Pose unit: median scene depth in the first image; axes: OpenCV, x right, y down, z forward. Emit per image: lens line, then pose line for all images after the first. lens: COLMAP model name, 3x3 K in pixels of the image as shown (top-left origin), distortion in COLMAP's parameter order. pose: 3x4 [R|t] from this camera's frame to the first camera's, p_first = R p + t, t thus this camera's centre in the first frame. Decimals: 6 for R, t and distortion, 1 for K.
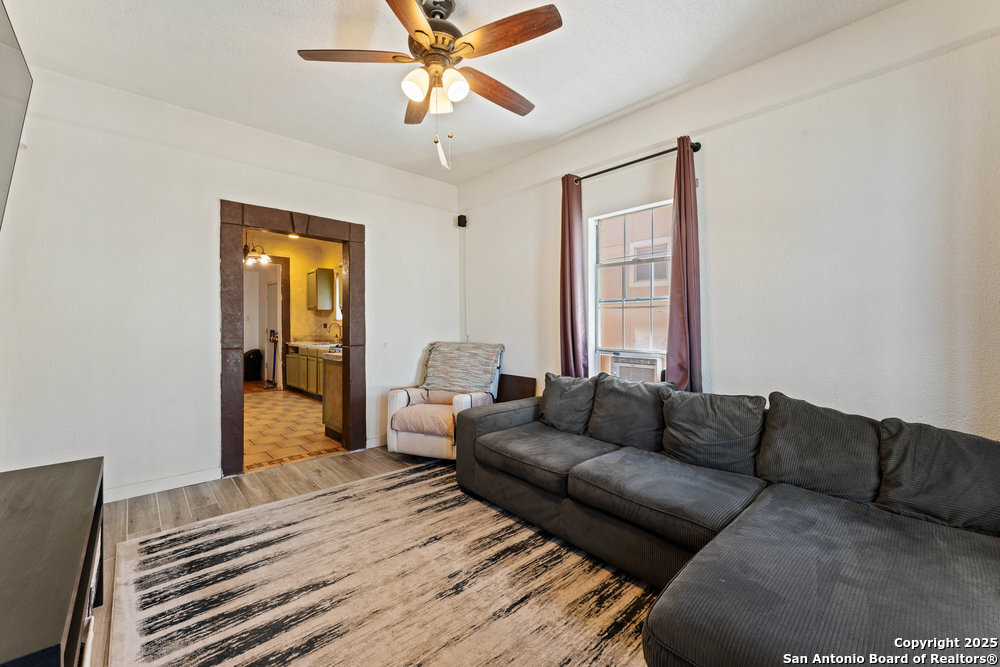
lens RADIAL K [[402.0, 0, 500.0], [0, 402.0, 333.5], [0, 0, 1]] dist [0.000472, -0.000128]
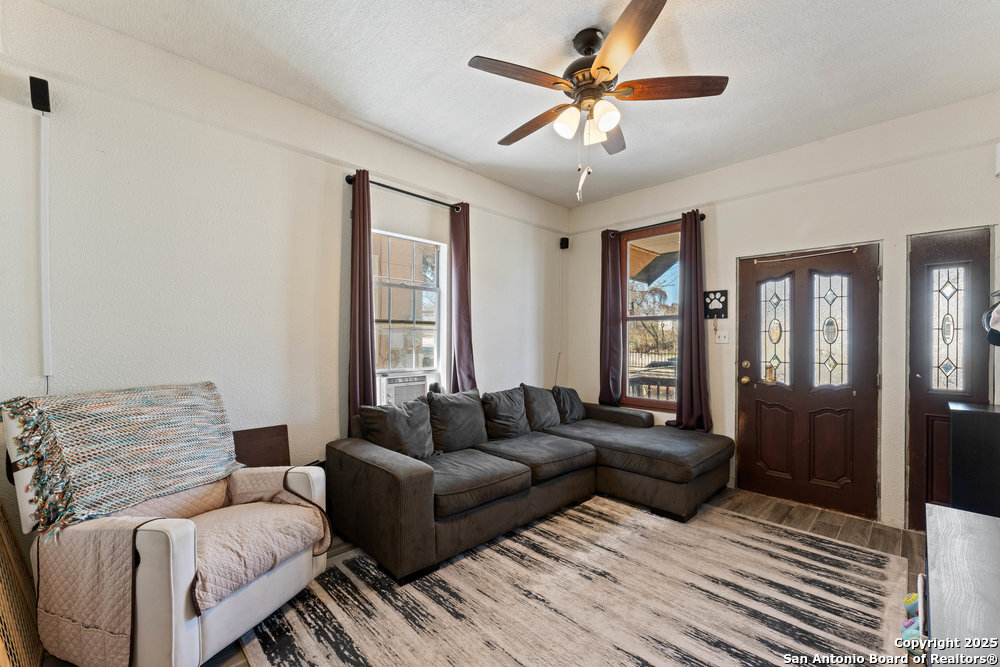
lens RADIAL K [[404.7, 0, 503.1], [0, 404.7, 354.0], [0, 0, 1]] dist [0.000738, 0.000248]
pose [[-0.036827, -0.031375, 0.998829, -0.993955], [0.023680, 0.999199, 0.032260, -0.038457], [-0.999041, 0.024840, -0.036055, 1.048854]]
